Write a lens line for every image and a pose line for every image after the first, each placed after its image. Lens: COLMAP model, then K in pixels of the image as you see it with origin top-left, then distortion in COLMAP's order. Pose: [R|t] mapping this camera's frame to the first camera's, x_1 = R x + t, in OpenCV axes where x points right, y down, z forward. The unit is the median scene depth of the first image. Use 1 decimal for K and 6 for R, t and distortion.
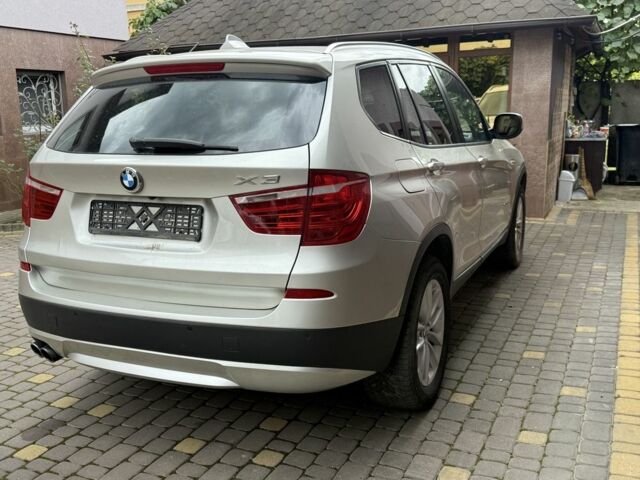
lens RADIAL K [[567.9, 0, 316.3], [0, 567.9, 239.3], [0, 0, 1]] dist [0.135774, -0.221927]
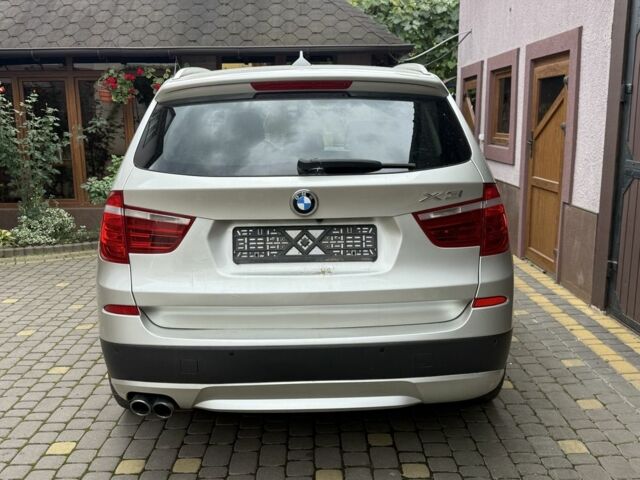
lens RADIAL K [[567.9, 0, 316.3], [0, 567.9, 239.3], [0, 0, 1]] dist [0.135774, -0.221927]
pose [[0.920776, -0.072146, 0.383362, -0.640542], [0.081231, 0.996667, -0.007539, -0.032689], [-0.381540, 0.038083, 0.923567, 0.122698]]
